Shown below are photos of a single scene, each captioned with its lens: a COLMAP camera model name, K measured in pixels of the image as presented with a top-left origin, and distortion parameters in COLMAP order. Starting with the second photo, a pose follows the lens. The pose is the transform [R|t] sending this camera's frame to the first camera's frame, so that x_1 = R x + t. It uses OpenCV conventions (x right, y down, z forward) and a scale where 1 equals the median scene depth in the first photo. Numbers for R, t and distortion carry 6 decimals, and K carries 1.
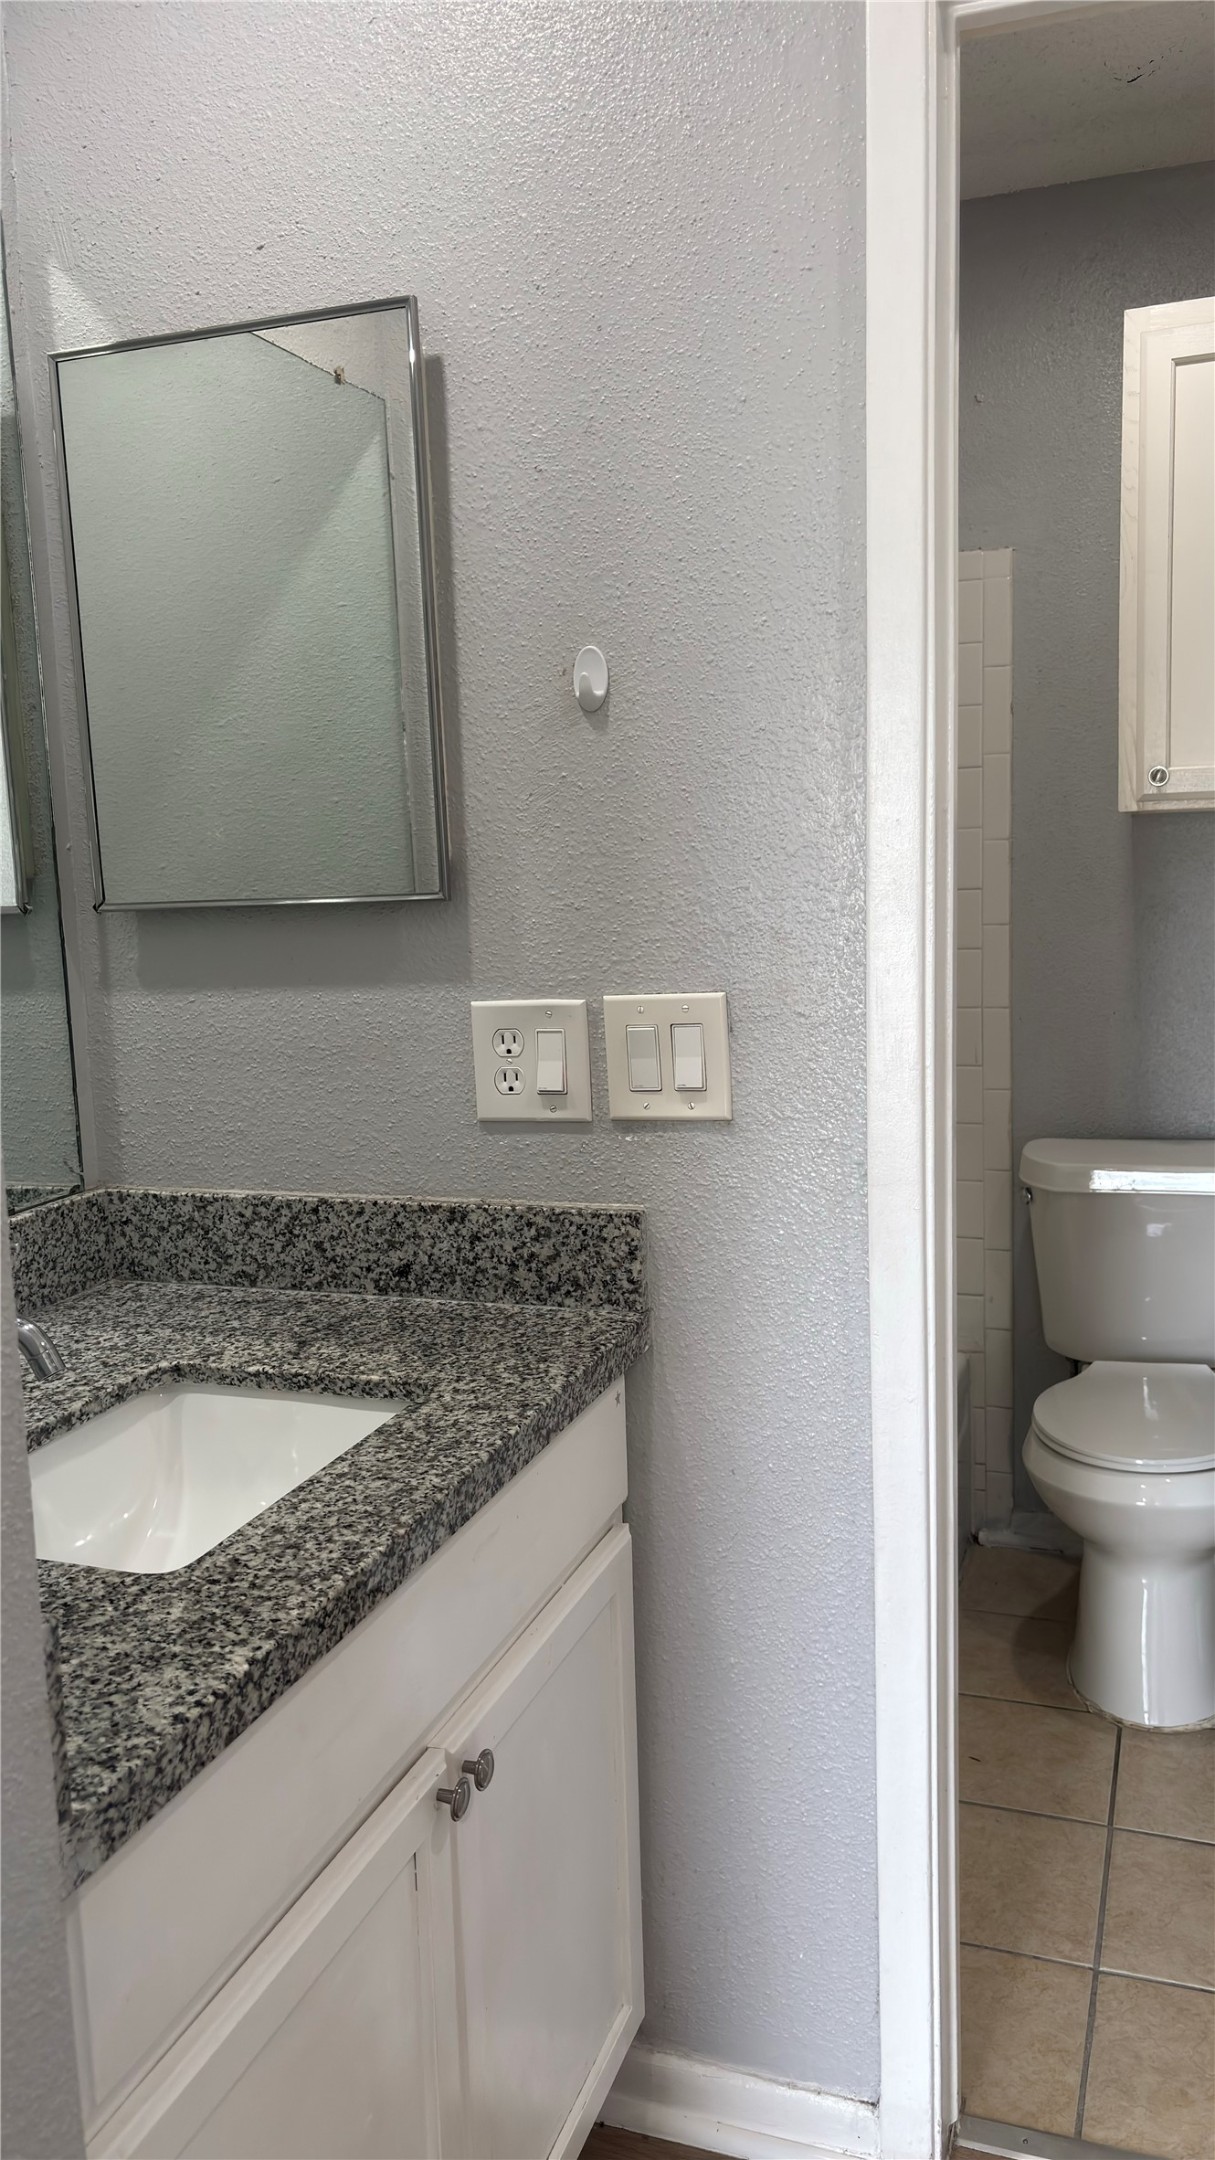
lens RADIAL K [[1655.4, 0, 617.4], [0, 1655.4, 1073.7], [0, 0, 1]] dist [0.048594, -0.045182]
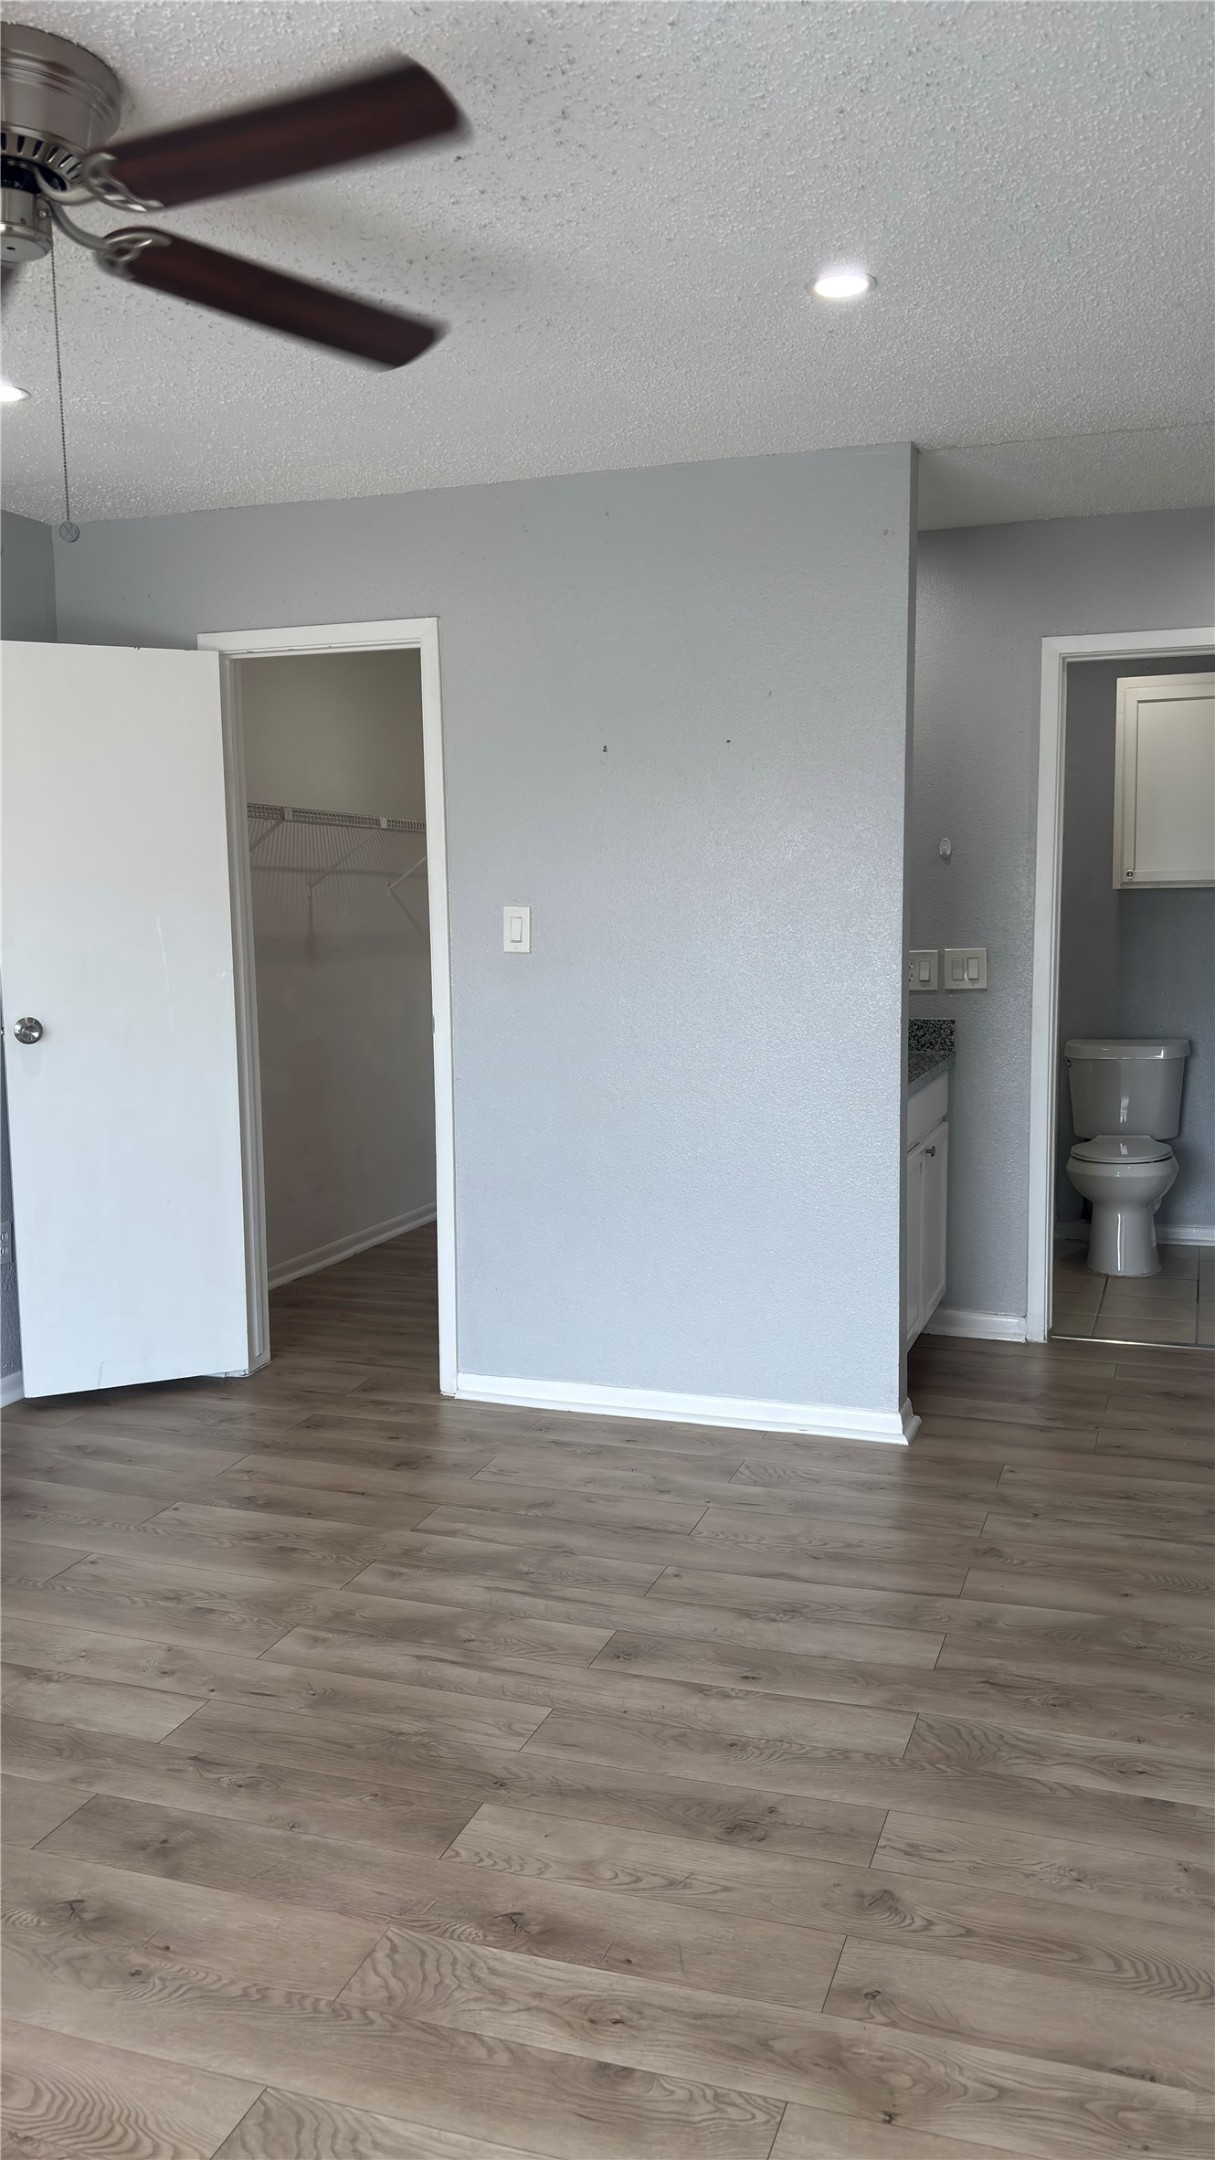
lens RADIAL K [[1655.4, 0, 595.8], [0, 1655.4, 1076.7], [0, 0, 1]] dist [0.048594, -0.045182]
pose [[0.999773, 0.019381, -0.008801, -0.397951], [-0.019604, 0.999471, -0.025951, 0.180382], [0.008294, 0.026118, 0.999624, -1.333005]]
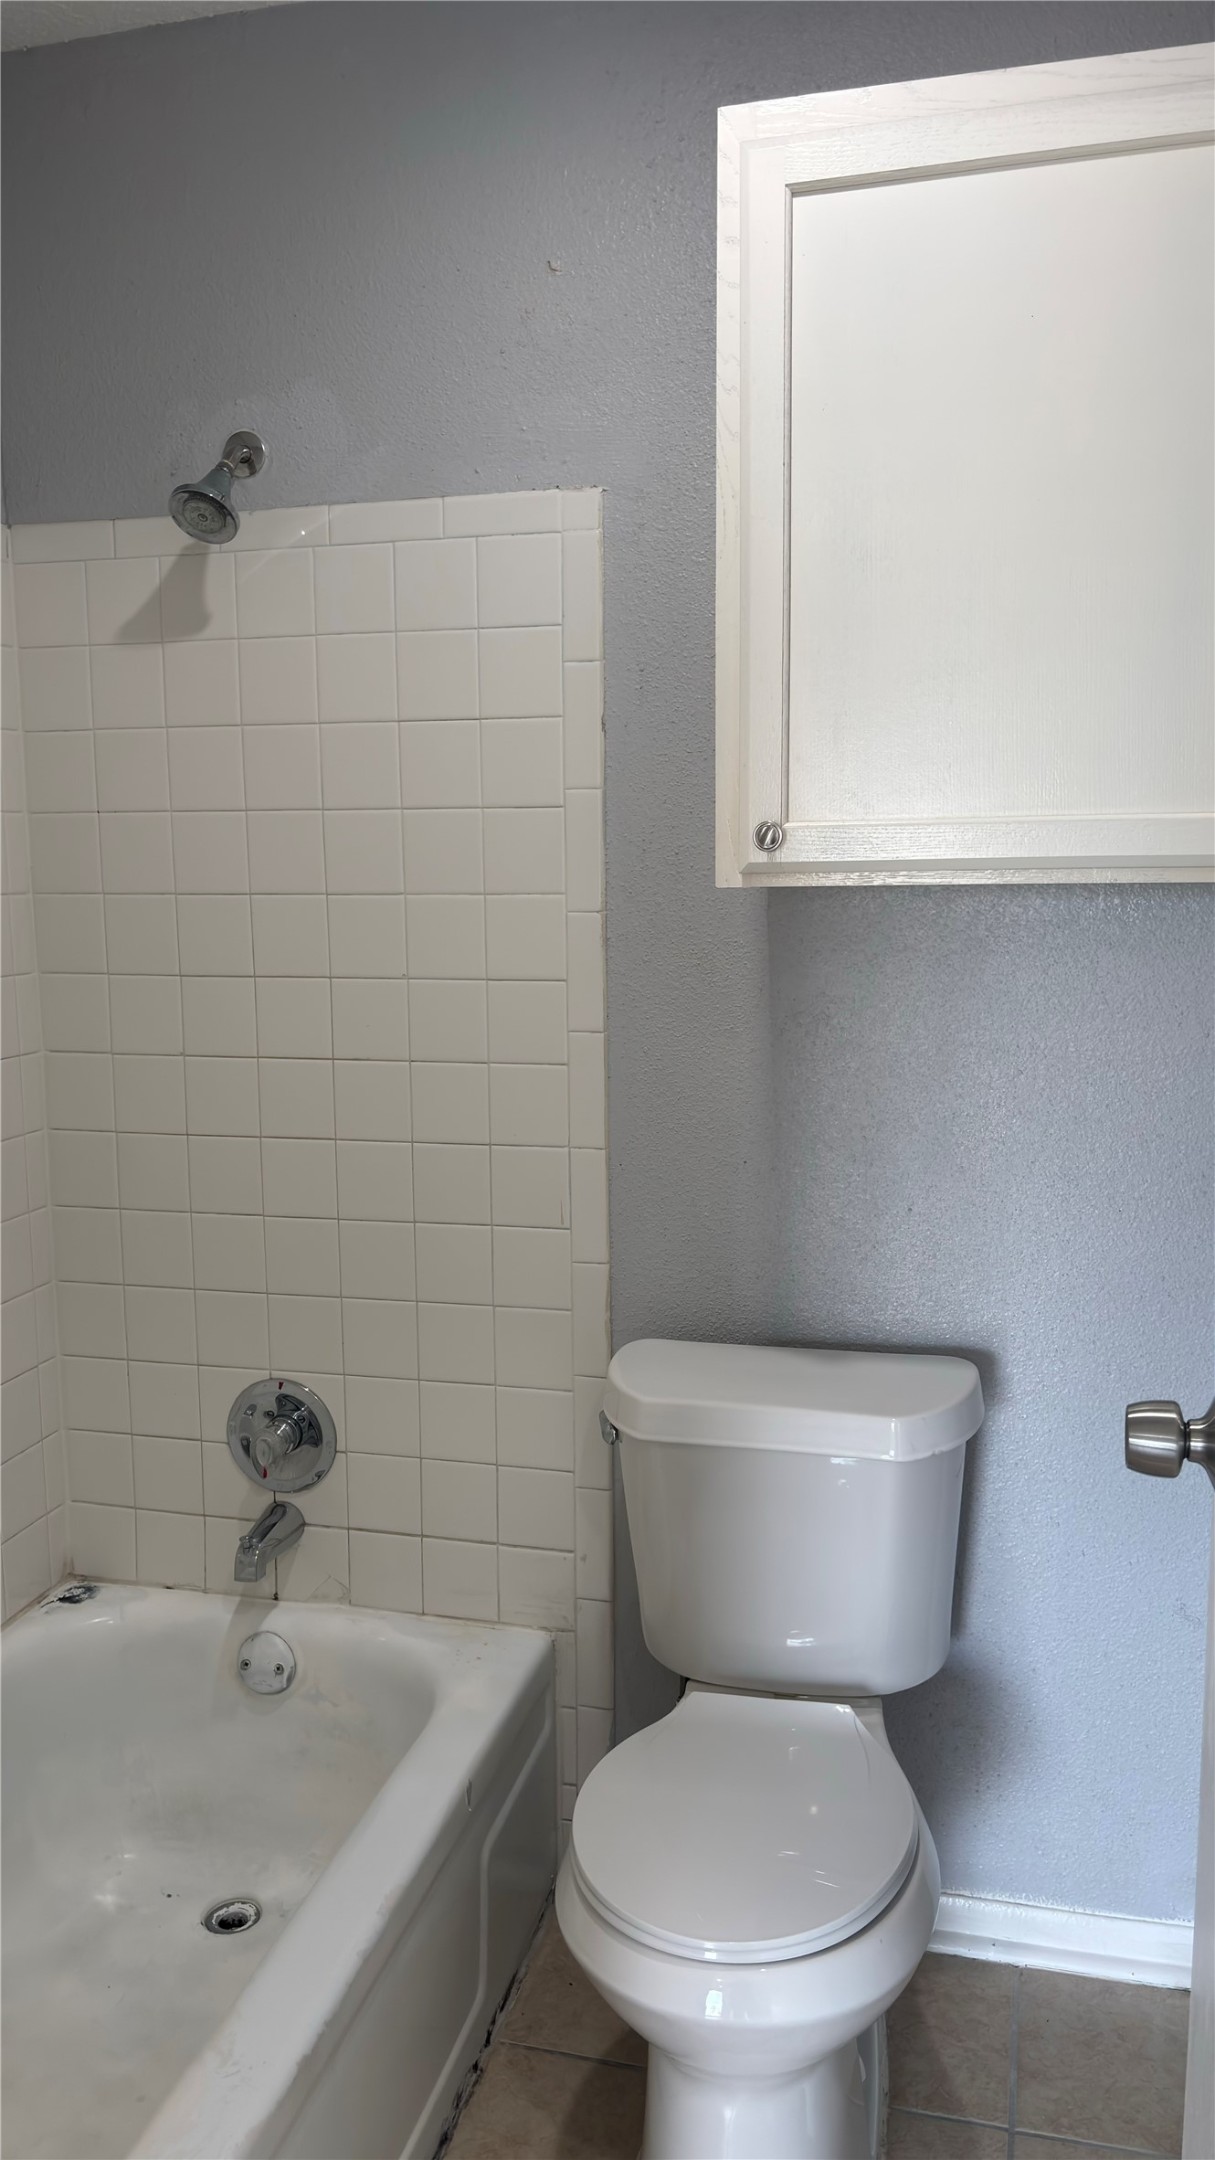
lens RADIAL K [[1655.4, 0, 604.2], [0, 1655.4, 1088.4], [0, 0, 1]] dist [0.048594, -0.045182]
pose [[0.994609, 0.003459, 0.103637, 0.195378], [-0.004897, 0.999895, 0.013617, -0.090133], [-0.103579, -0.014052, 0.994522, 0.364283]]
